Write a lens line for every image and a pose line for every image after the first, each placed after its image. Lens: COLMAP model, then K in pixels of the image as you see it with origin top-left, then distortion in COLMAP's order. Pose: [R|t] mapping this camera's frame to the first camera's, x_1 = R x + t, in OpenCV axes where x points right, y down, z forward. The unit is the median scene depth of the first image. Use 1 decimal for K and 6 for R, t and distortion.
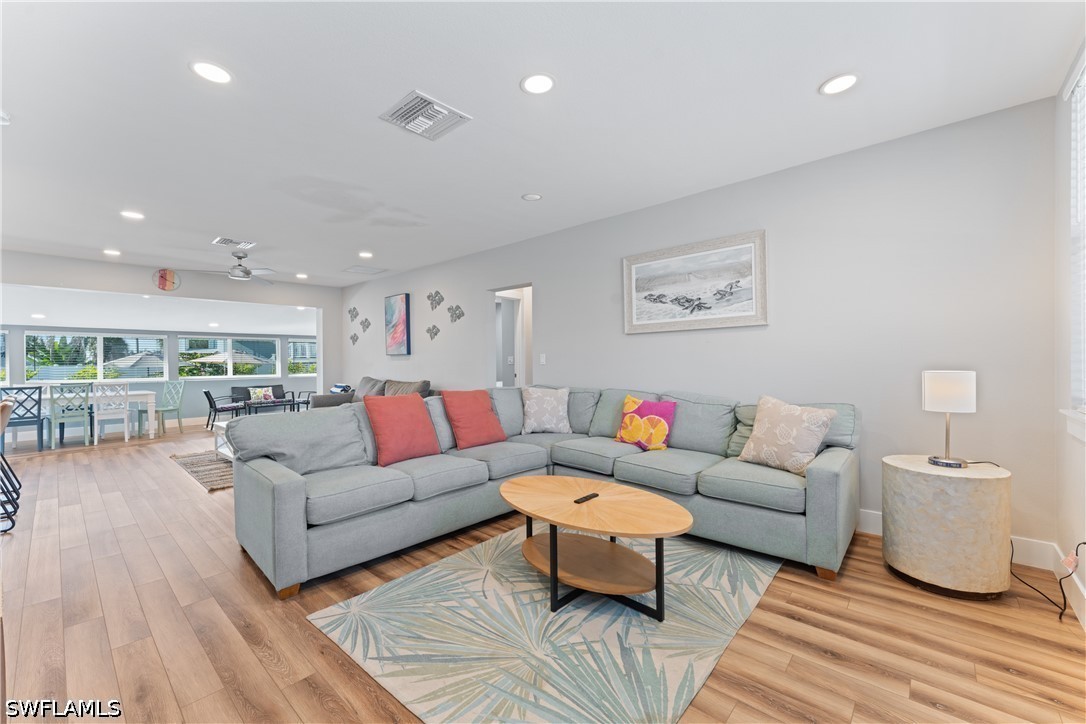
lens RADIAL K [[439.7, 0, 543.0], [0, 439.7, 362.0], [0, 0, 1]] dist [-0.000819, -0.000082]
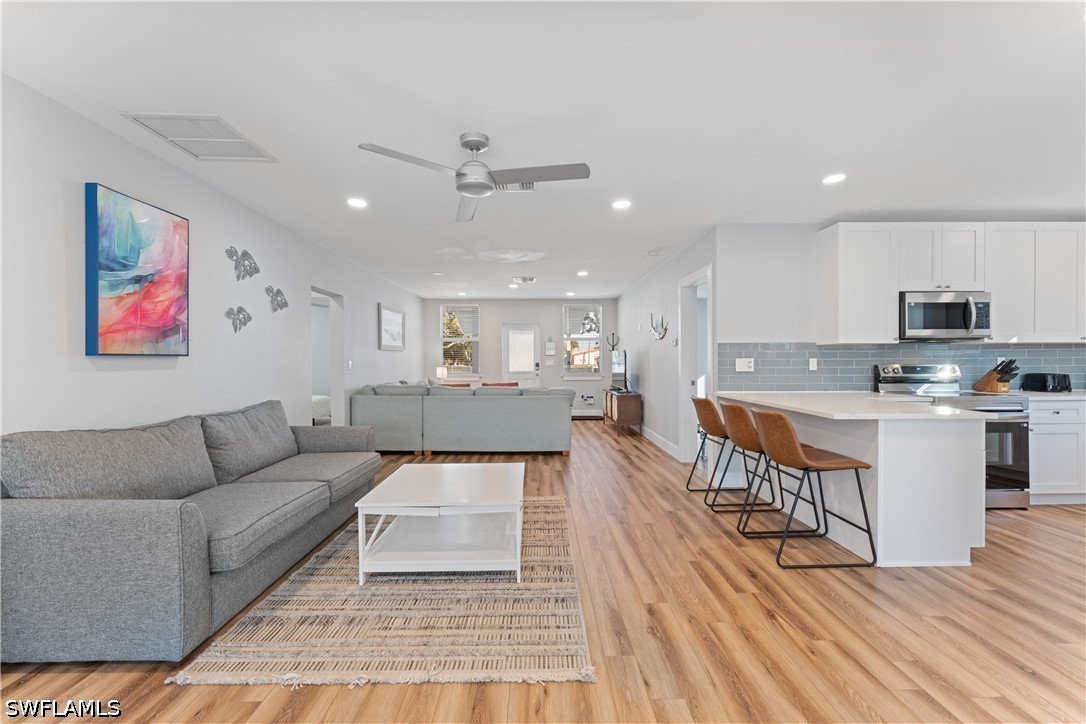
lens RADIAL K [[434.4, 0, 543.0], [0, 434.4, 362.0], [0, 0, 1]] dist [0.000322, -0.000187]
pose [[-0.679425, 0.011480, 0.733655, -0.847087], [0.017536, 0.999846, 0.000595, -0.004445], [-0.733536, 0.013269, -0.679521, 0.993985]]
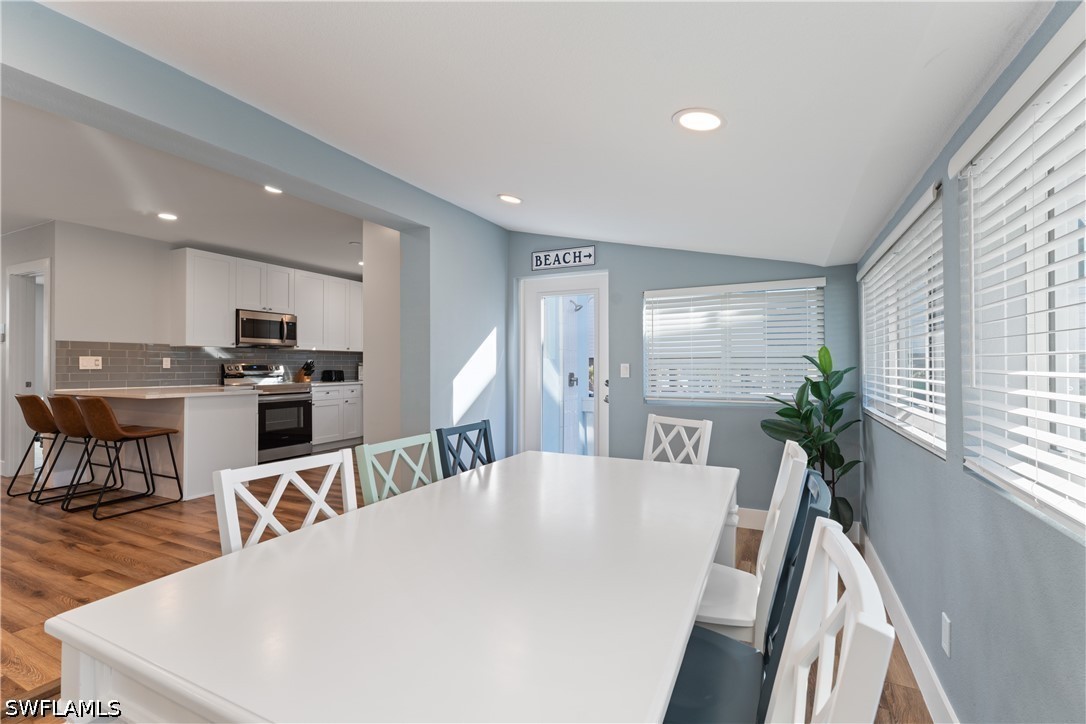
lens RADIAL K [[483.4, 0, 543.0], [0, 483.4, 362.0], [0, 0, 1]] dist [-0.002396, -0.000291]
pose [[-0.961703, 0.010543, -0.273892, -1.030604], [0.010855, 0.999941, 0.000378, 0.010407], [0.273880, -0.002610, -0.961760, 1.223071]]
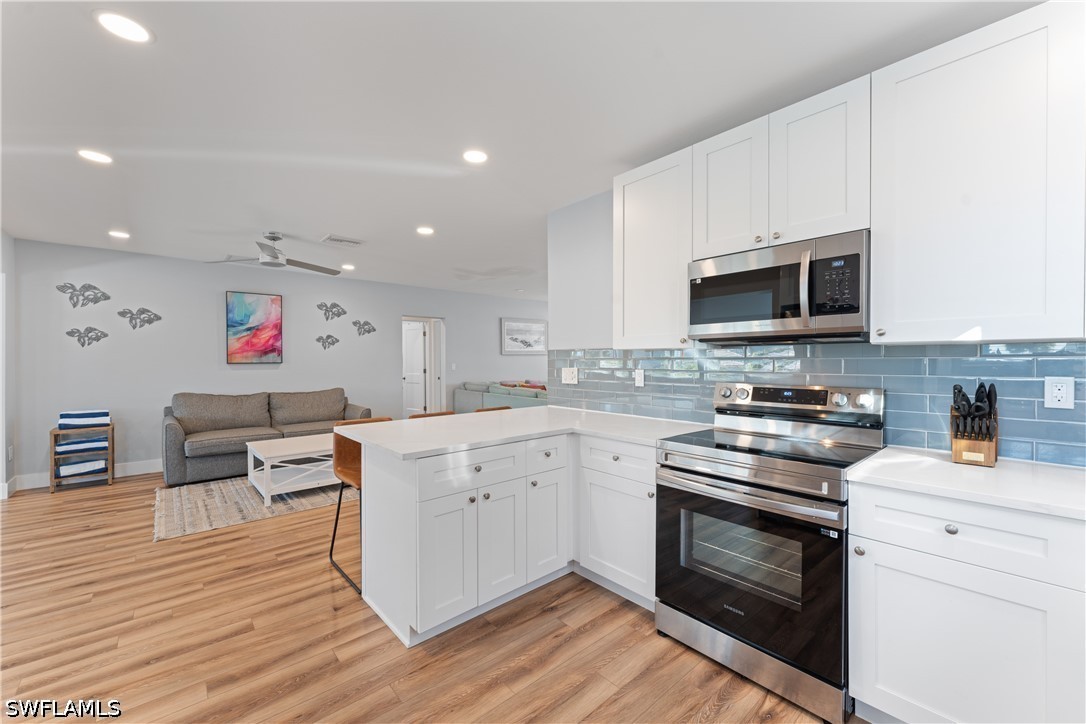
lens RADIAL K [[434.4, 0, 543.0], [0, 434.4, 362.0], [0, 0, 1]] dist [0.000322, -0.000187]
pose [[0.110792, 0.005596, 0.993828, -1.097041], [0.008695, 0.999940, -0.006600, -0.008163], [-0.993806, 0.009373, 0.110736, 0.349165]]
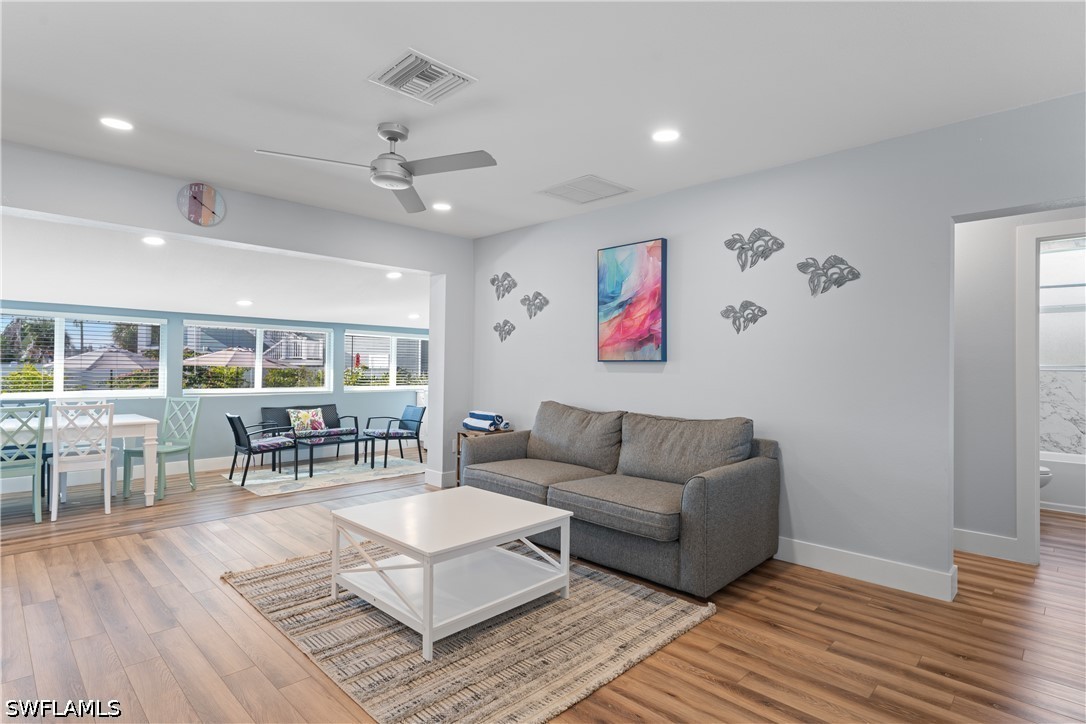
lens RADIAL K [[552.3, 0, 543.0], [0, 552.3, 362.0], [0, 0, 1]] dist [-0.001617, 0.000241]
pose [[0.998794, 0.019823, -0.044915, -0.399271], [-0.020442, 0.999702, -0.013353, -0.004819], [0.044637, 0.014255, 0.998902, 0.355483]]
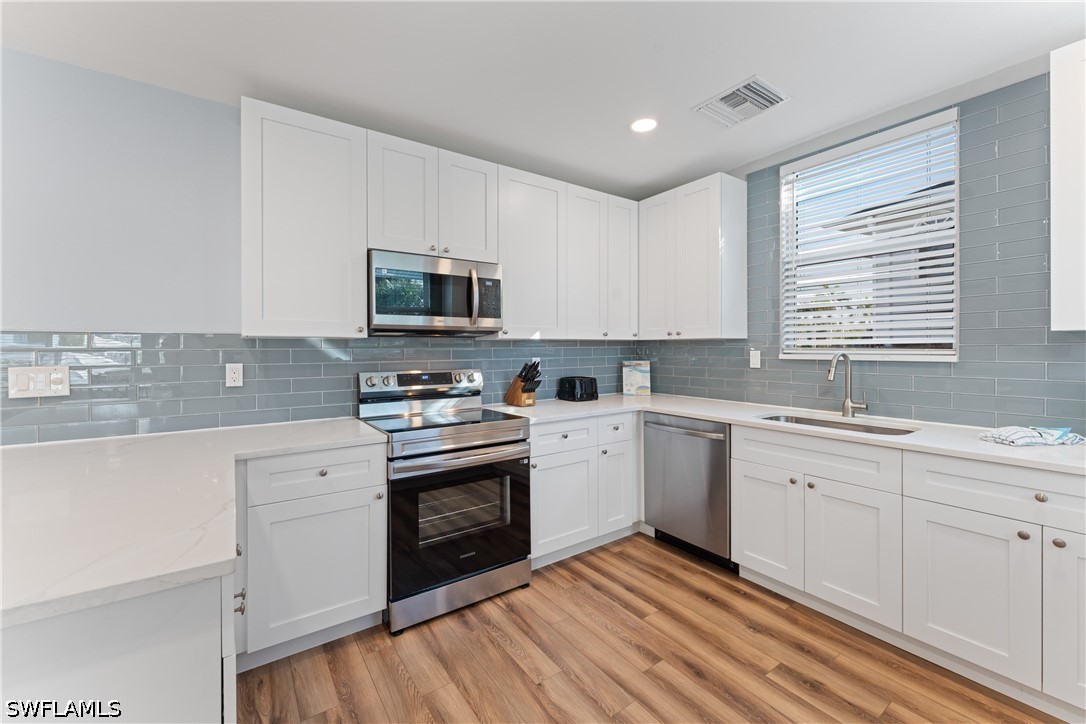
lens RADIAL K [[437.9, 0, 544.3], [0, 437.9, 351.1], [0, 0, 1]] dist [-0.000921, -0.000007]
pose [[-0.974972, 0.014704, 0.221842, -0.950815], [0.017535, 0.999788, 0.010796, -0.011297], [-0.221636, 0.014416, -0.975023, 0.563880]]
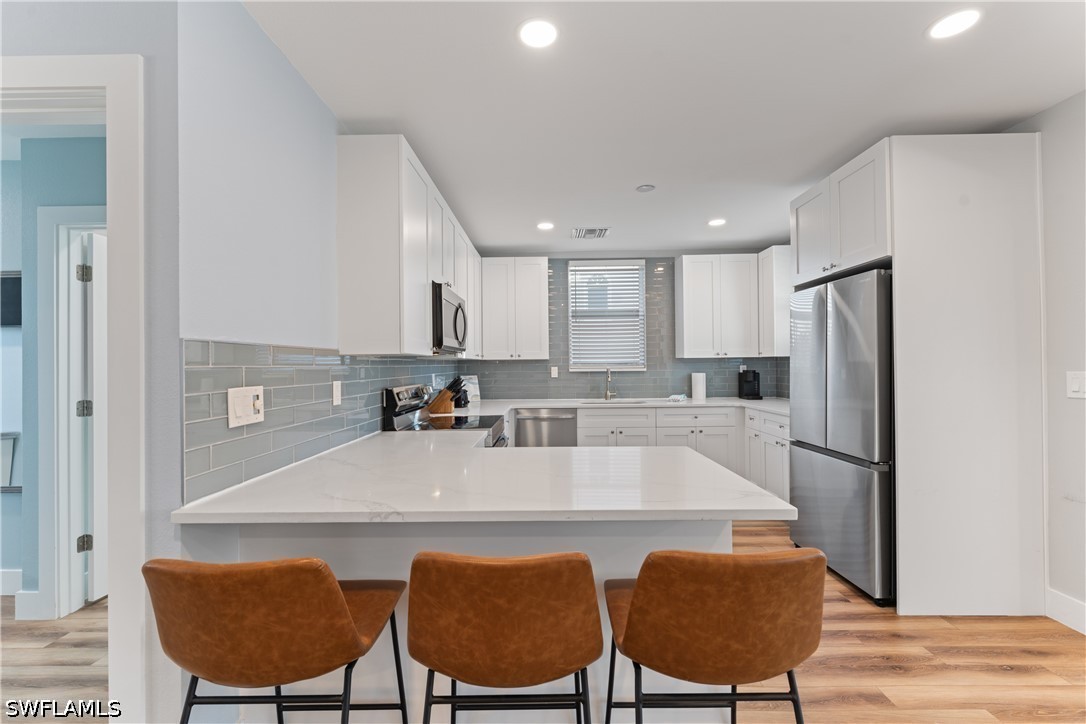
lens RADIAL K [[452.6, 0, 543.0], [0, 452.6, 362.0], [0, 0, 1]] dist [-0.000460, -0.000199]
pose [[-0.749147, 0.013599, -0.662264, -0.555199], [0.013322, 0.999896, 0.005462, -0.015776], [0.662270, -0.004731, -0.749250, 0.635046]]
